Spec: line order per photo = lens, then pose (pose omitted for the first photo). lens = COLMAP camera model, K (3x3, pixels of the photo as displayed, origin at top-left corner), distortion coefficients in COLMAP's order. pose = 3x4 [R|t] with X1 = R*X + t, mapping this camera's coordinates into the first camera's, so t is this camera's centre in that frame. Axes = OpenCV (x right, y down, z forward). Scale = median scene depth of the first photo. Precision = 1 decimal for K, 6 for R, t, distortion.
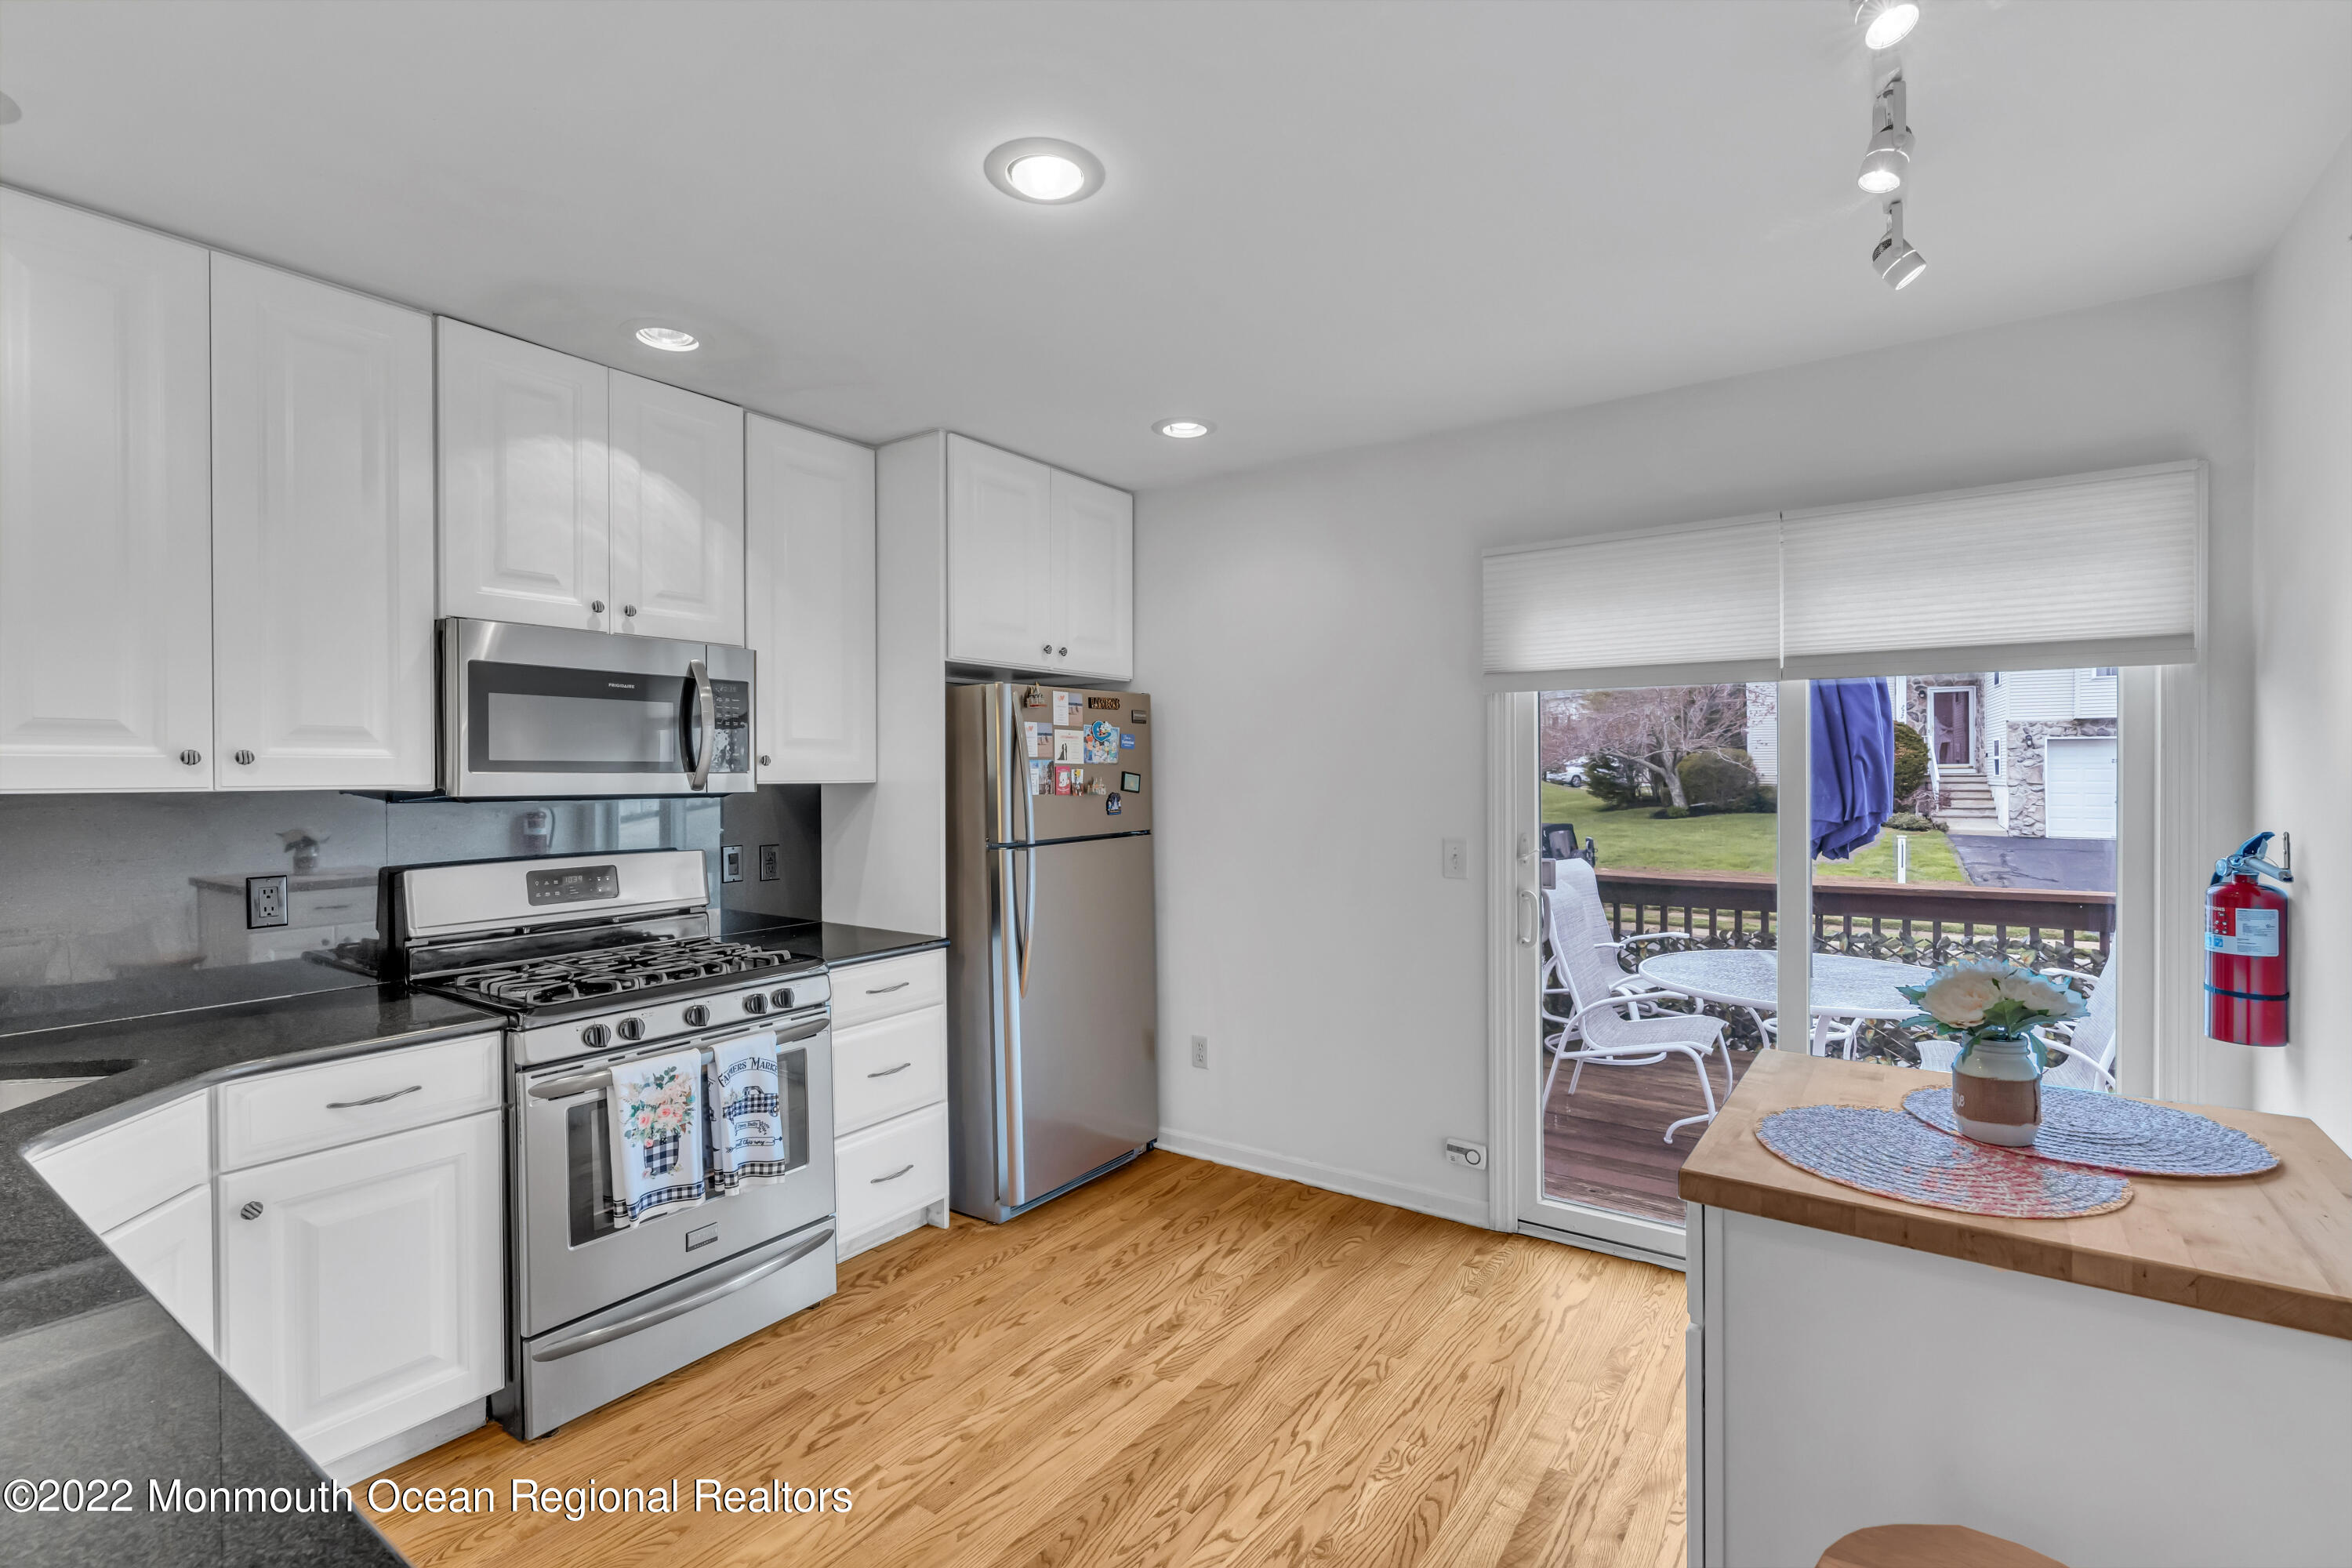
lens RADIAL K [[1059.3, 0, 1186.7], [0, 1059.3, 782.3], [0, 0, 1]] dist [-0.008754, 0.001394]
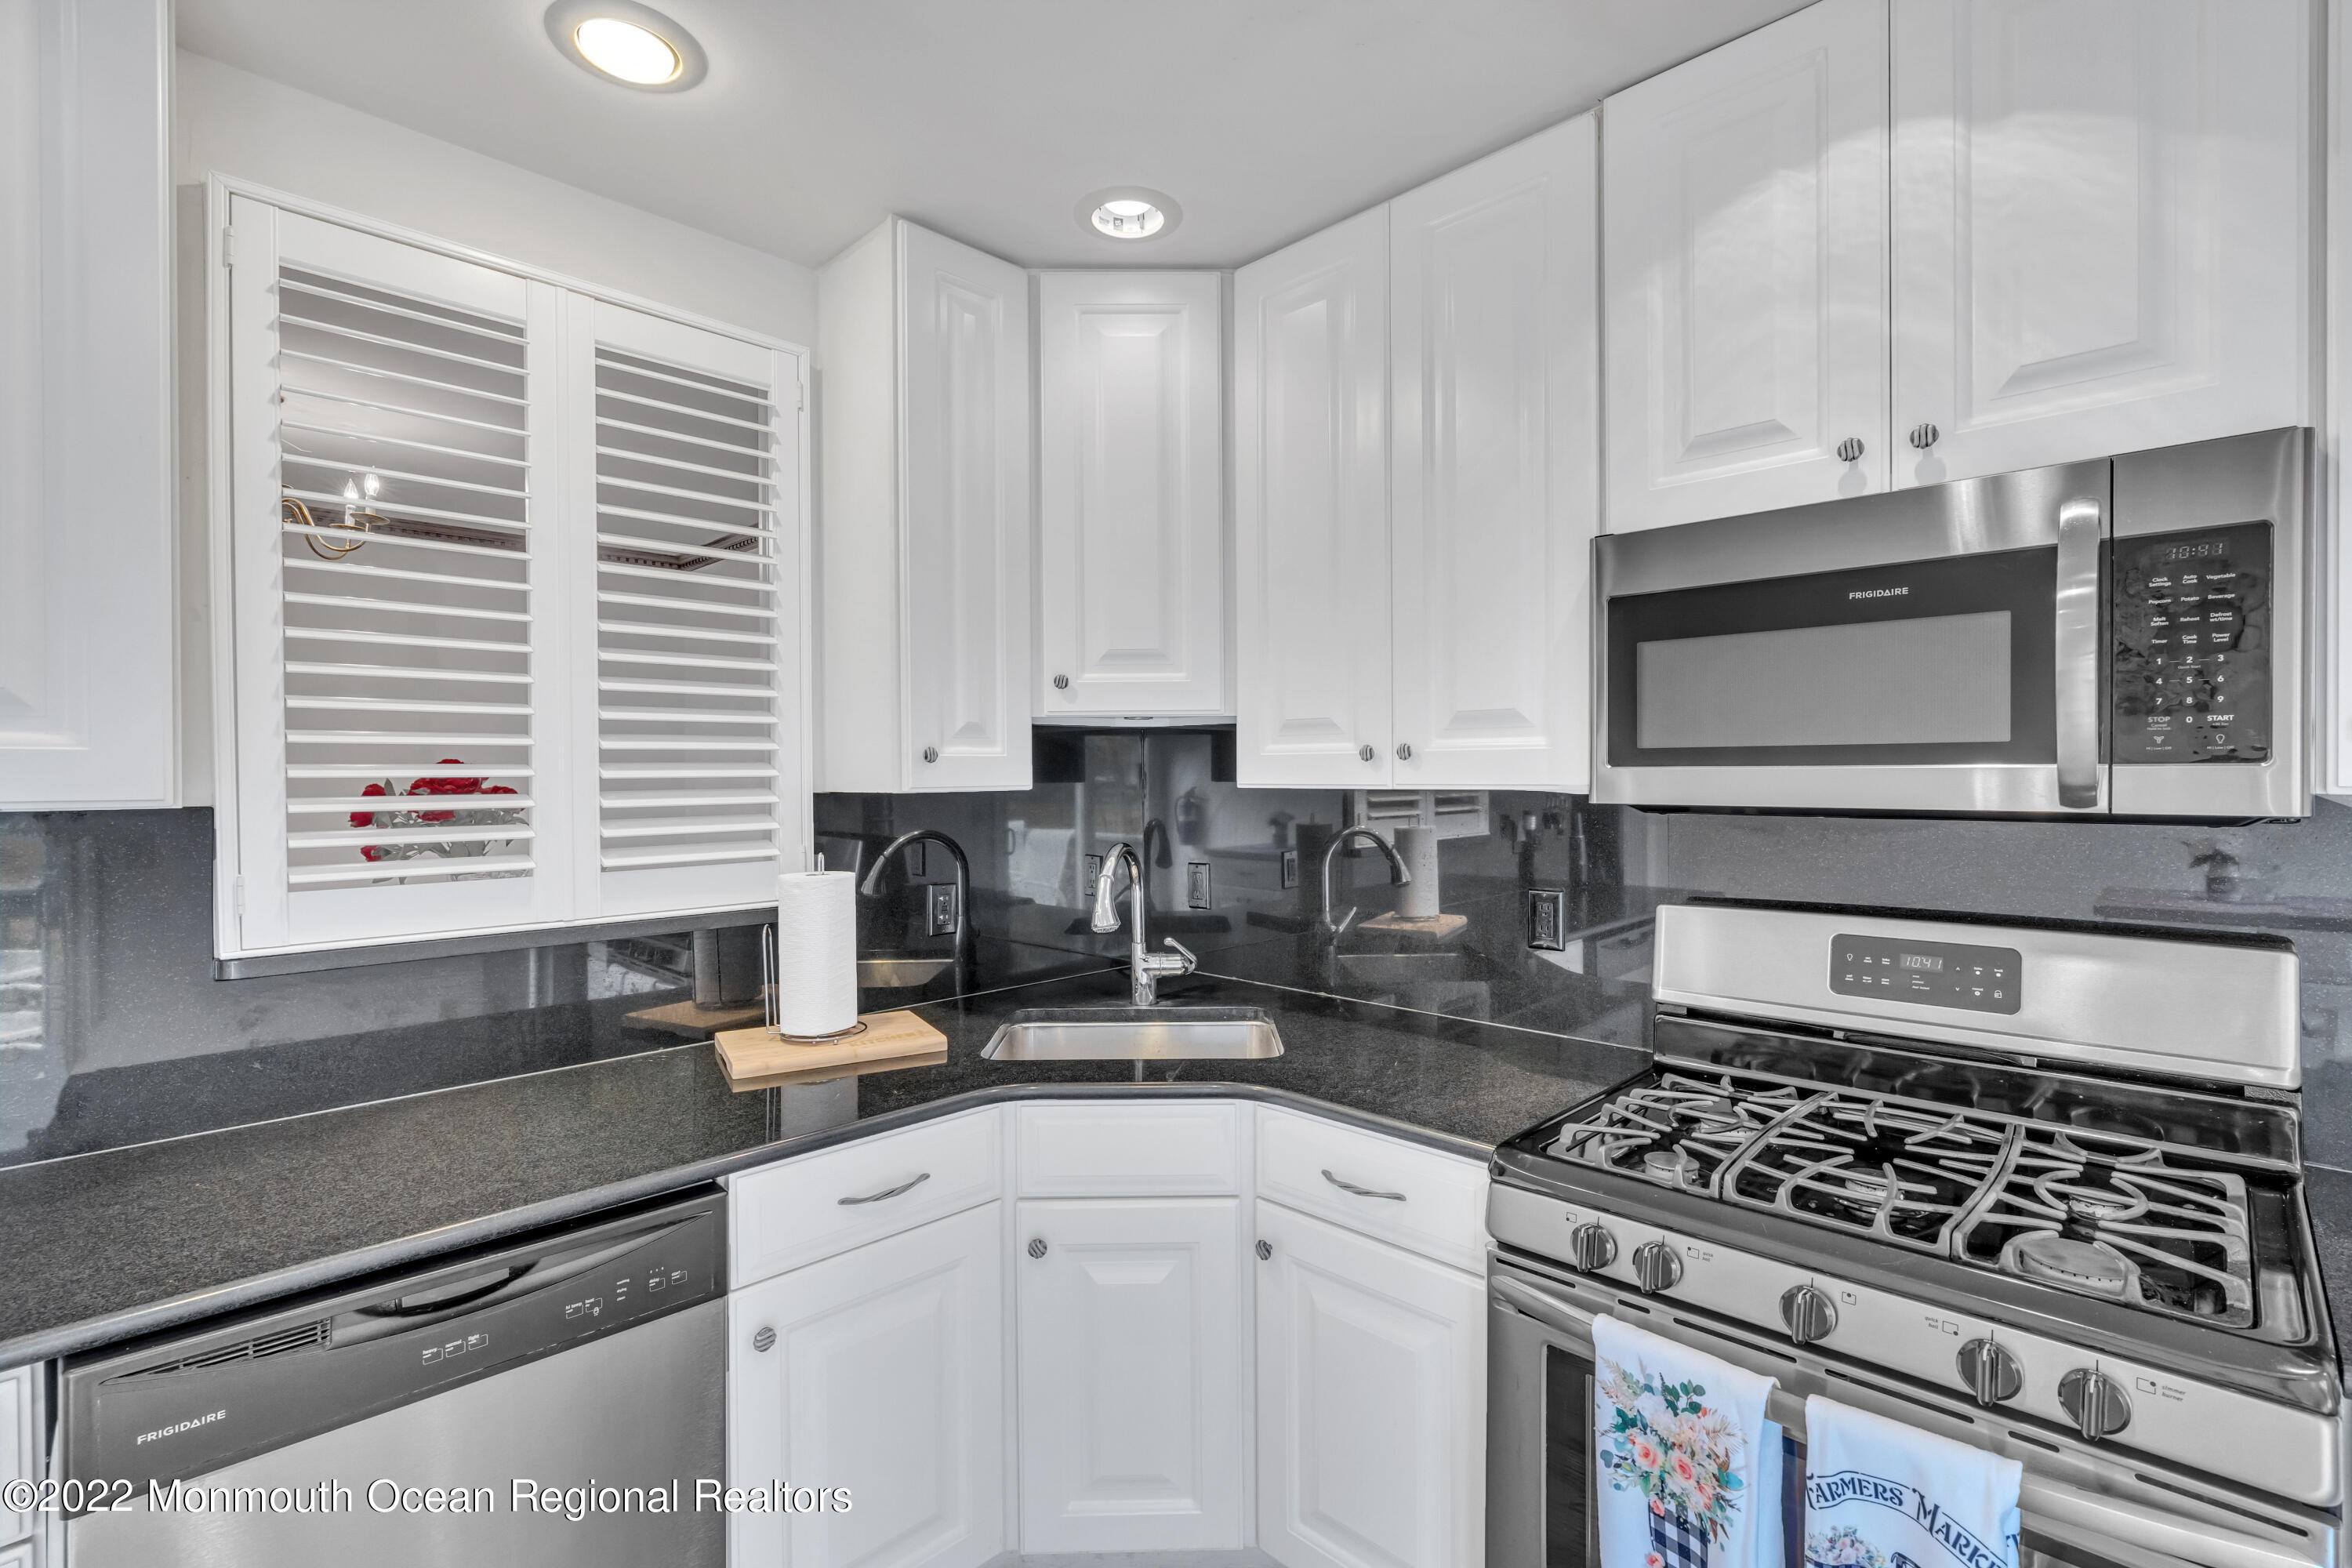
lens RADIAL K [[1059.3, 0, 1186.7], [0, 1059.3, 782.3], [0, 0, 1]] dist [-0.008754, 0.001394]
pose [[-0.166447, 0.014134, -0.985949, 0.017129], [-0.002355, 0.999889, 0.014731, -0.009183], [0.986048, 0.004774, -0.166395, 0.859927]]
